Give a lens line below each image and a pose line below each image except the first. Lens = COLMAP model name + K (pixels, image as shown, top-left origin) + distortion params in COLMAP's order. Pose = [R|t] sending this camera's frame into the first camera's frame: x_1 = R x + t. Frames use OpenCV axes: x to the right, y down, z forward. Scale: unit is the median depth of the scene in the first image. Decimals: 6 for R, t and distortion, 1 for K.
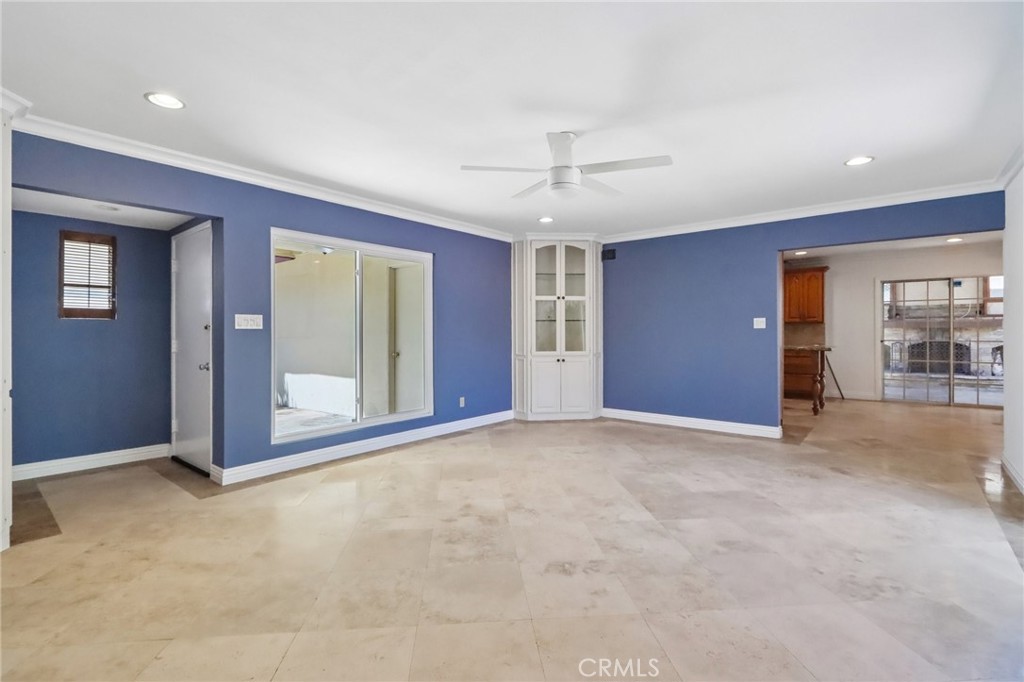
lens RADIAL K [[470.3, 0, 510.0], [0, 470.3, 334.3], [0, 0, 1]] dist [0.002385, -0.001544]
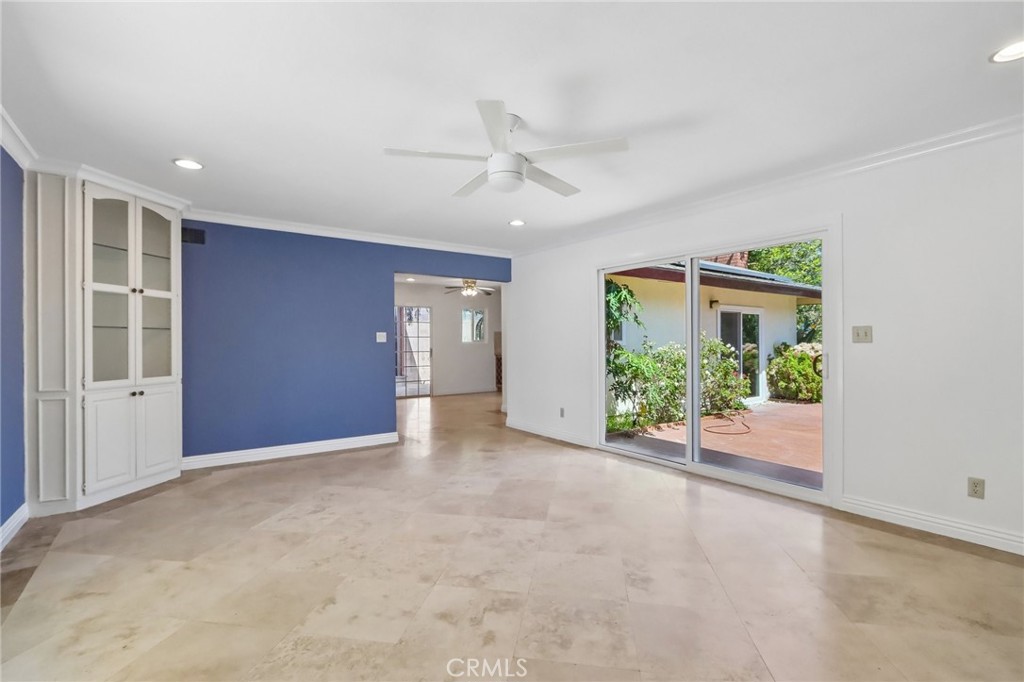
lens RADIAL K [[470.3, 0, 506.6], [0, 470.3, 340.4], [0, 0, 1]] dist [0.002385, -0.001544]
pose [[0.265375, 0.007055, 0.964119, -0.614581], [0.009439, 0.999906, -0.009915, -0.004722], [-0.964099, 0.011731, 0.265284, 0.658506]]
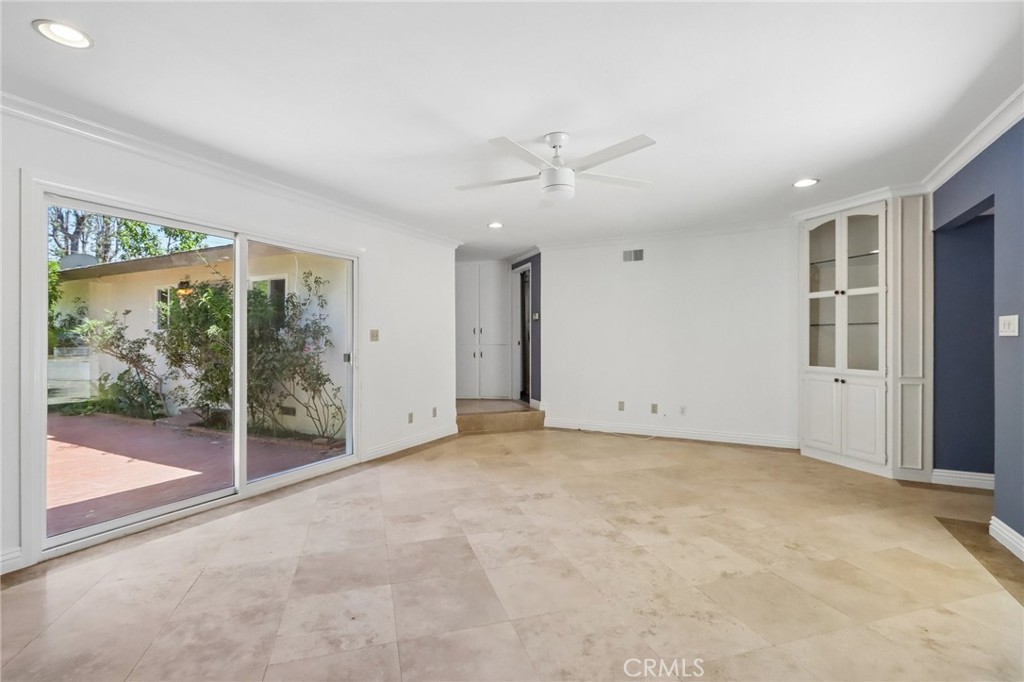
lens RADIAL K [[470.3, 0, 509.2], [0, 470.3, 338.9], [0, 0, 1]] dist [0.002385, -0.001544]
pose [[-0.979729, 0.005083, -0.200264, 0.343530], [0.003839, 0.999971, 0.006602, -0.015729], [0.200292, 0.005699, -0.979720, 1.629387]]
